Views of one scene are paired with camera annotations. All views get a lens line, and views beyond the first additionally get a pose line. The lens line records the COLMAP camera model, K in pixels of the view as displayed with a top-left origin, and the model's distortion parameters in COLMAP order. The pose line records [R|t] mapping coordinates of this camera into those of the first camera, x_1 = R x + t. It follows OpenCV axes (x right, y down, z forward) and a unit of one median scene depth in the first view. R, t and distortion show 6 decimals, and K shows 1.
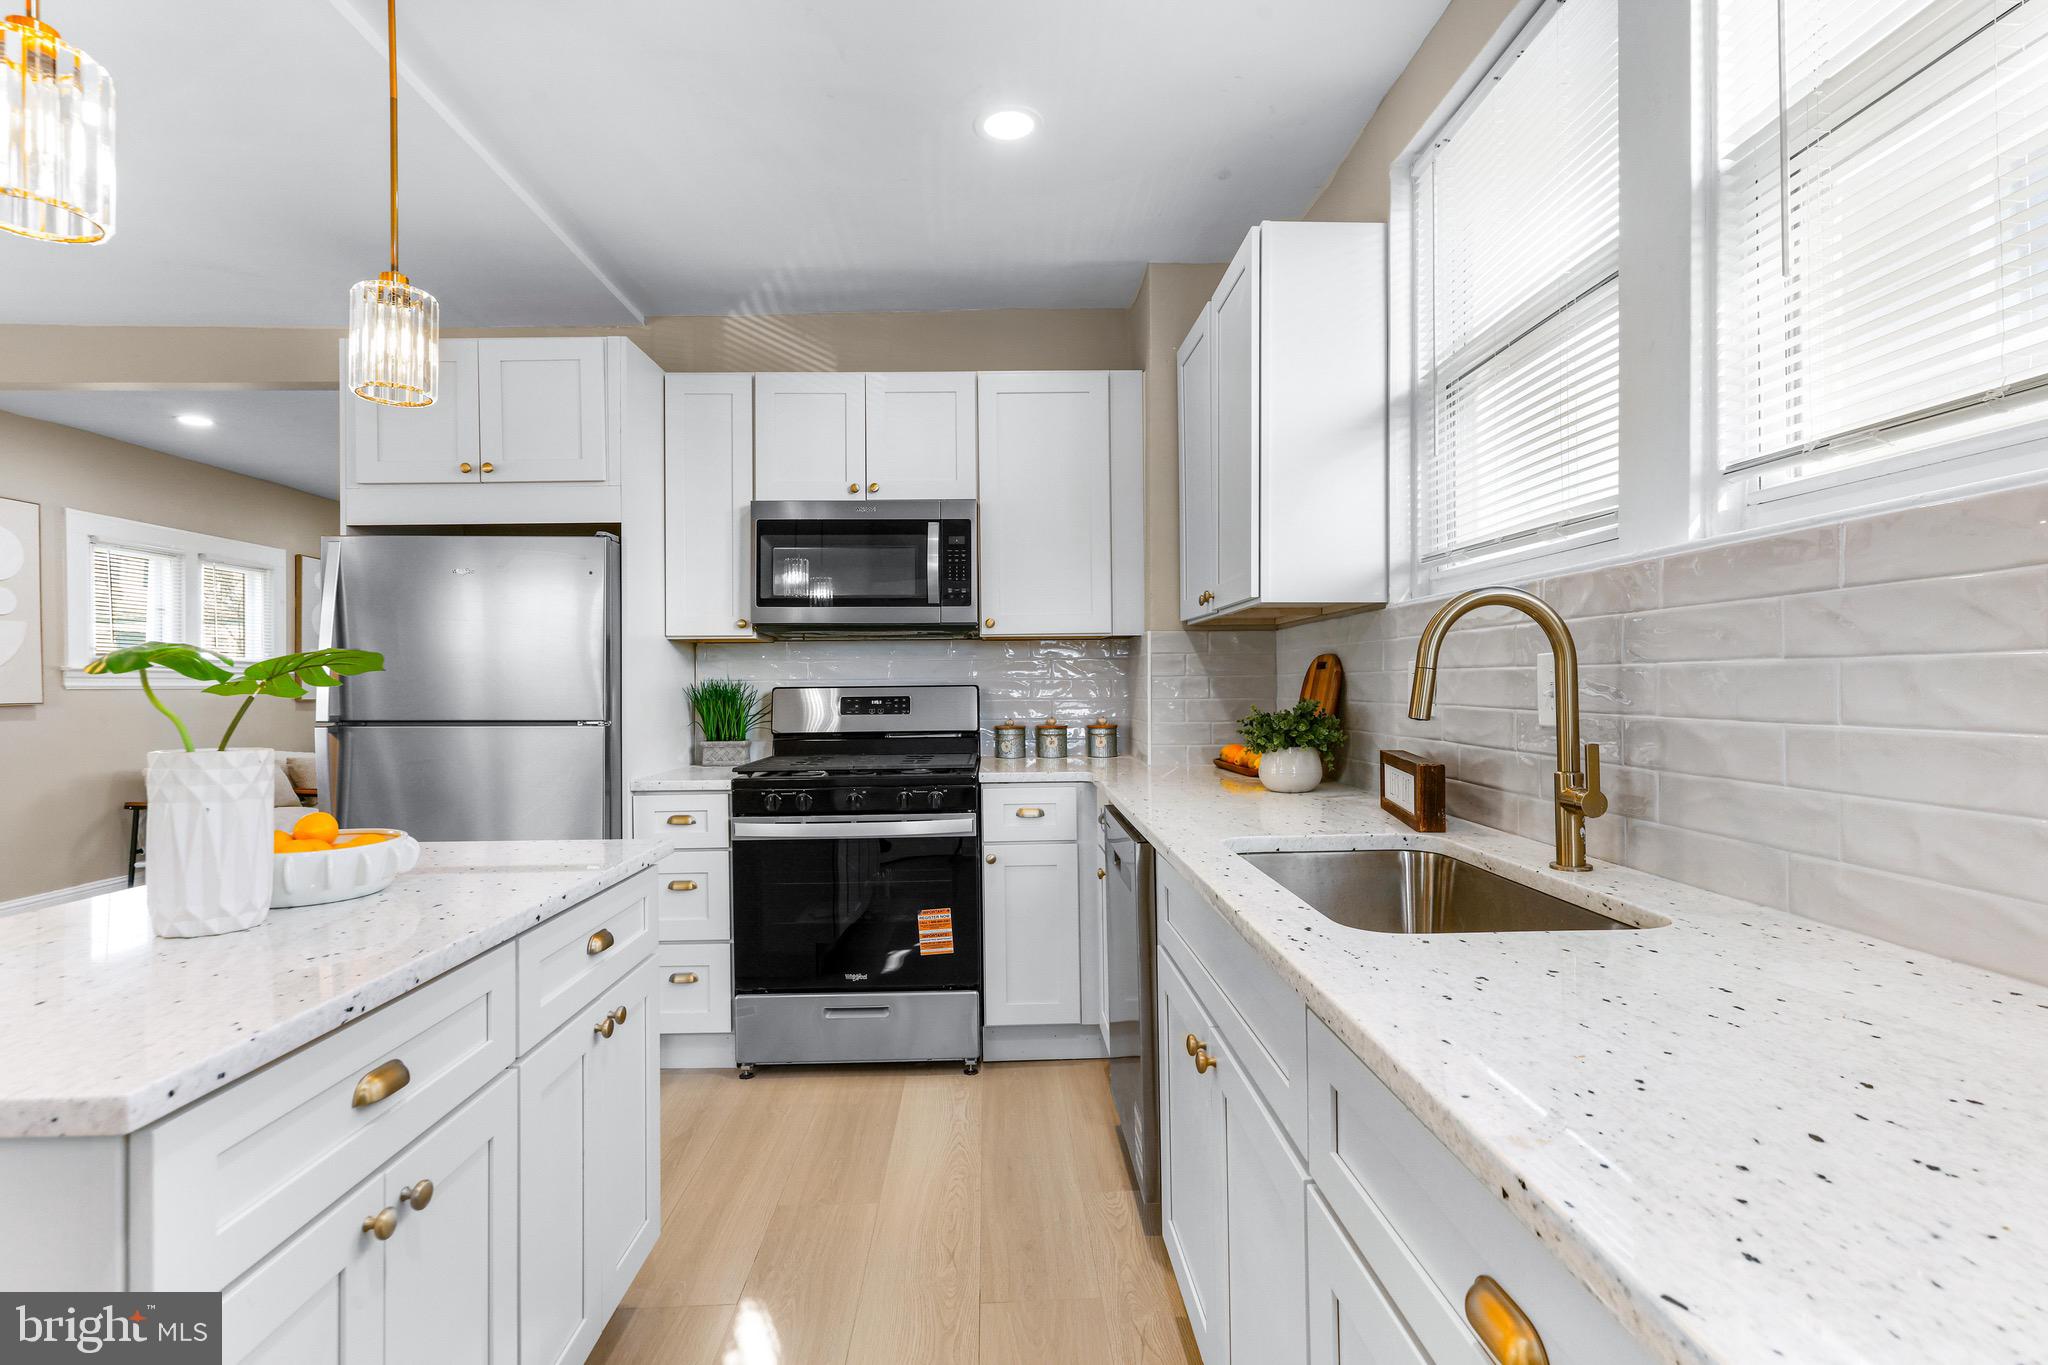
lens RADIAL K [[988.4, 0, 1014.7], [0, 988.4, 680.1], [0, 0, 1]] dist [0.002249, -0.000430]
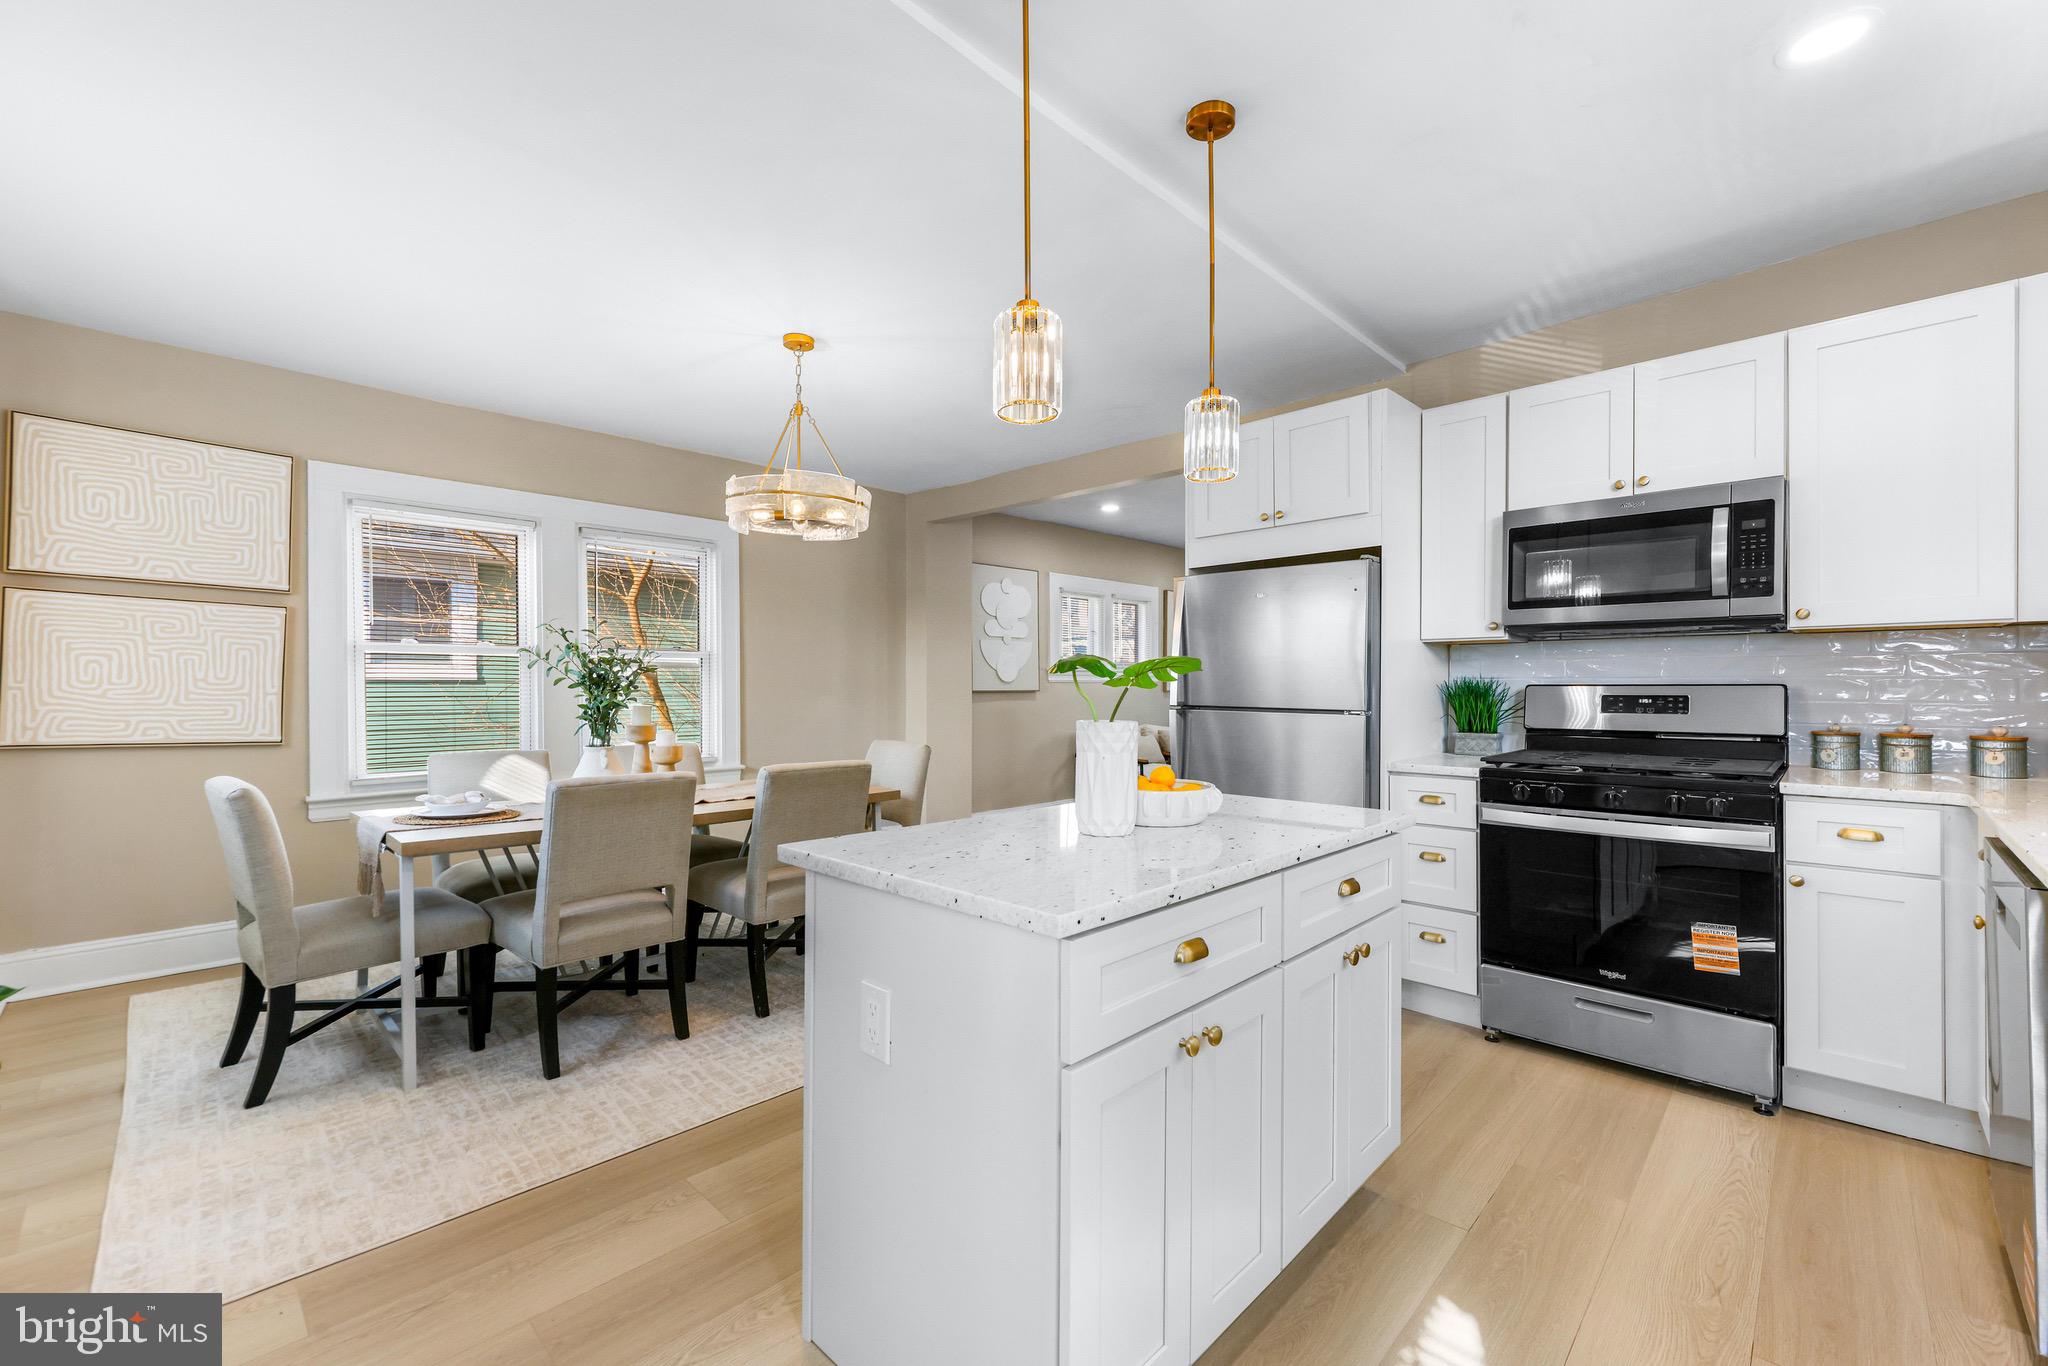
lens RADIAL K [[837.9, 0, 1022.6], [0, 837.9, 688.2], [0, 0, 1]] dist [-0.005945, -0.000259]
pose [[0.697431, 0.012100, -0.716550, 0.025511], [-0.002713, 0.999895, 0.014244, -0.000416], [0.716647, -0.007990, 0.697390, -0.015941]]
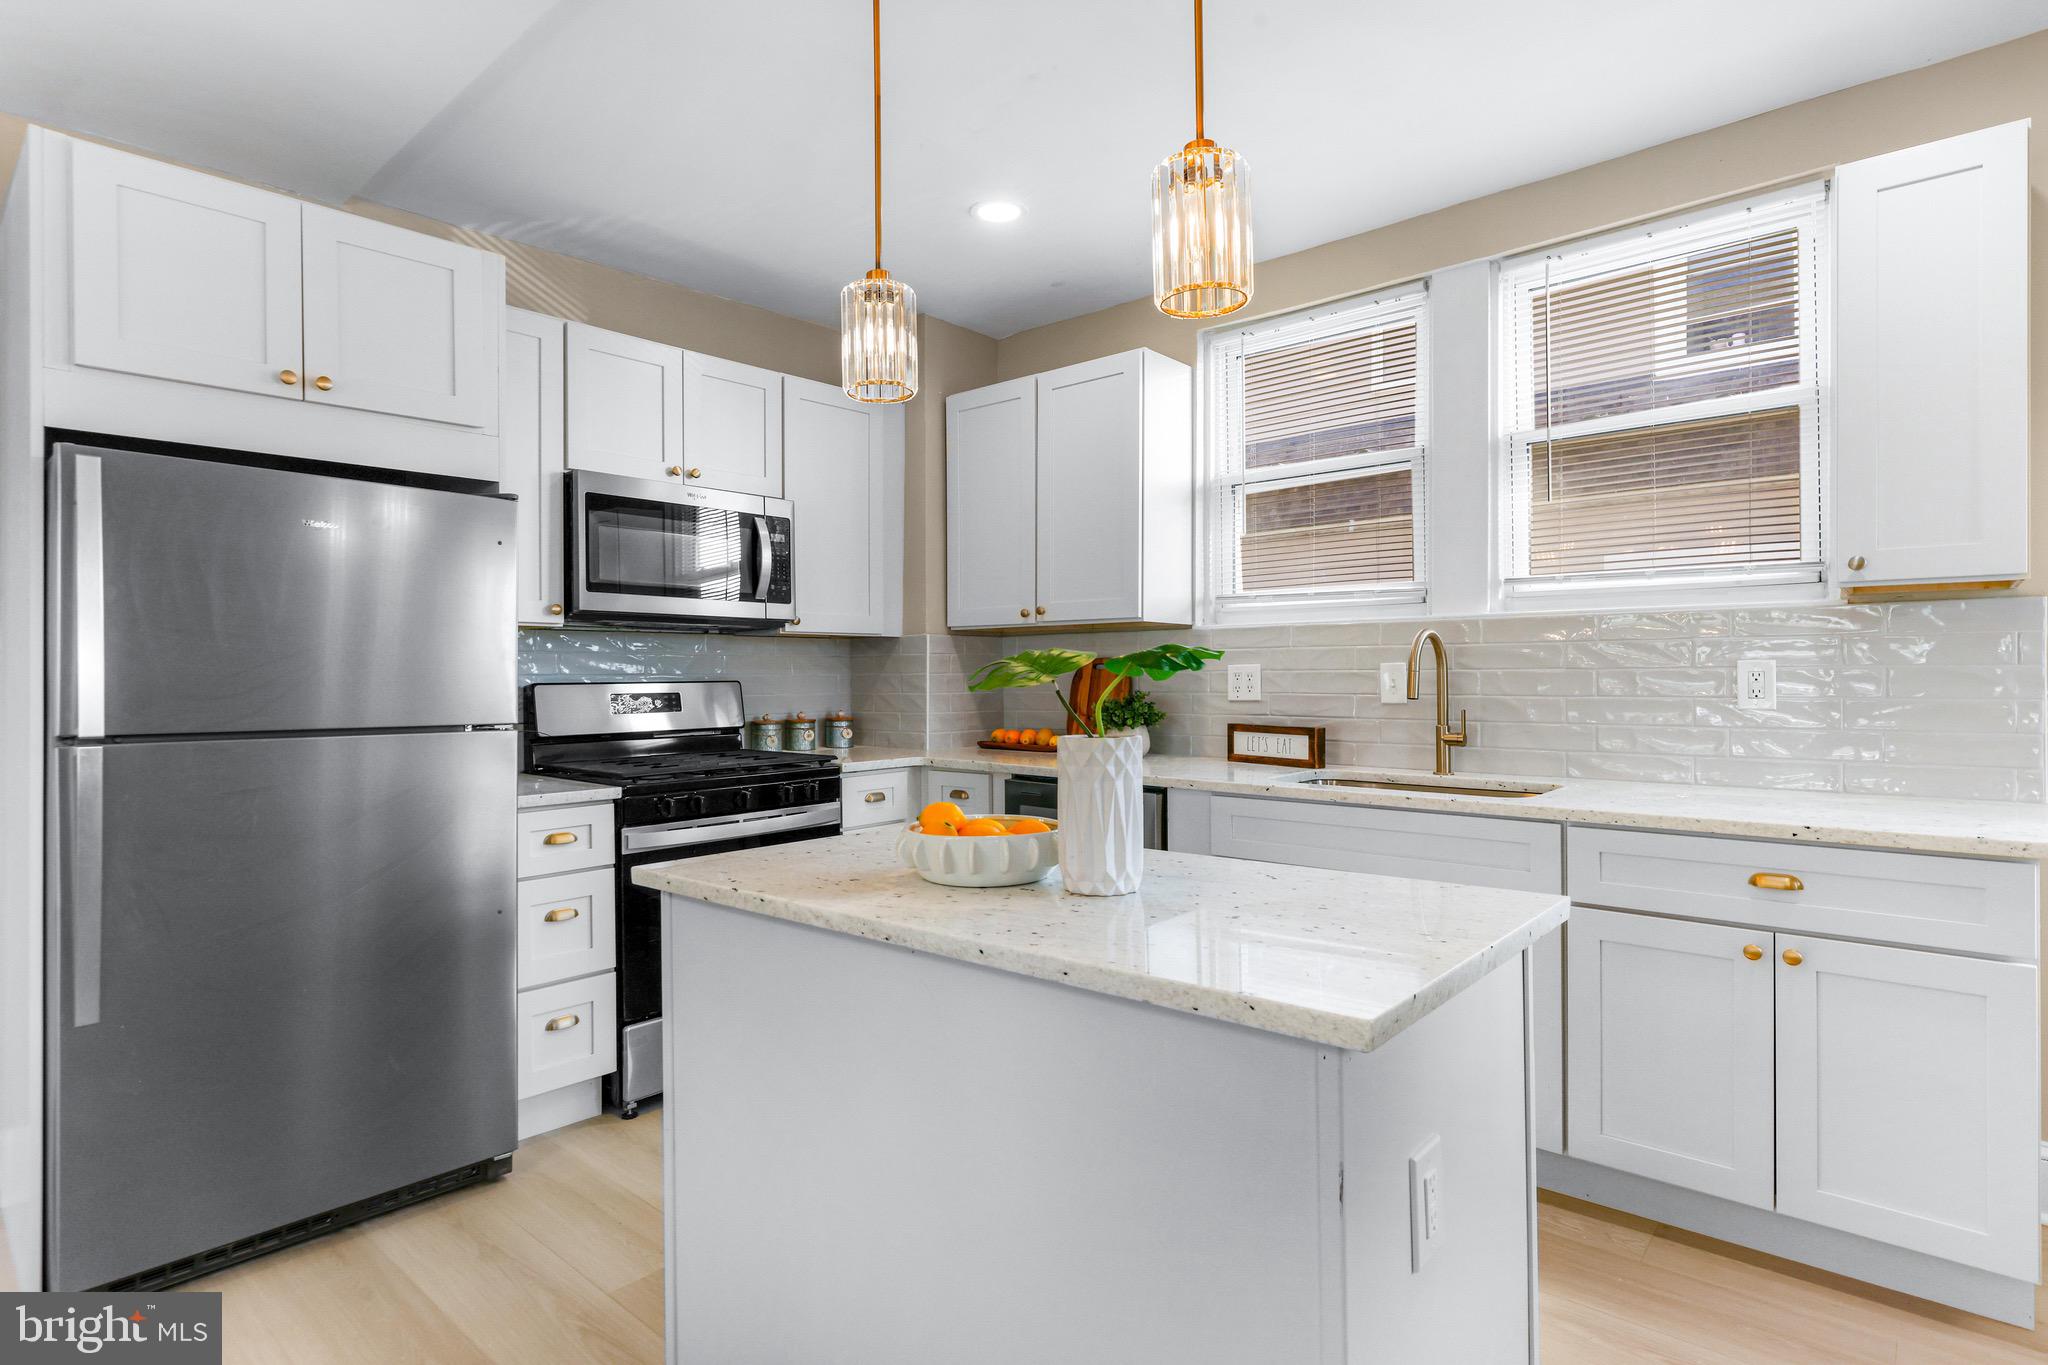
lens RADIAL K [[1049.2, 0, 1017.6], [0, 1049.2, 673.7], [0, 0, 1]] dist [0.000818, -0.000097]
pose [[0.683781, 0.005408, 0.729667, -0.732922], [-0.003451, 0.999985, -0.004178, 0.001399], [-0.729679, 0.000339, 0.683790, 0.092273]]
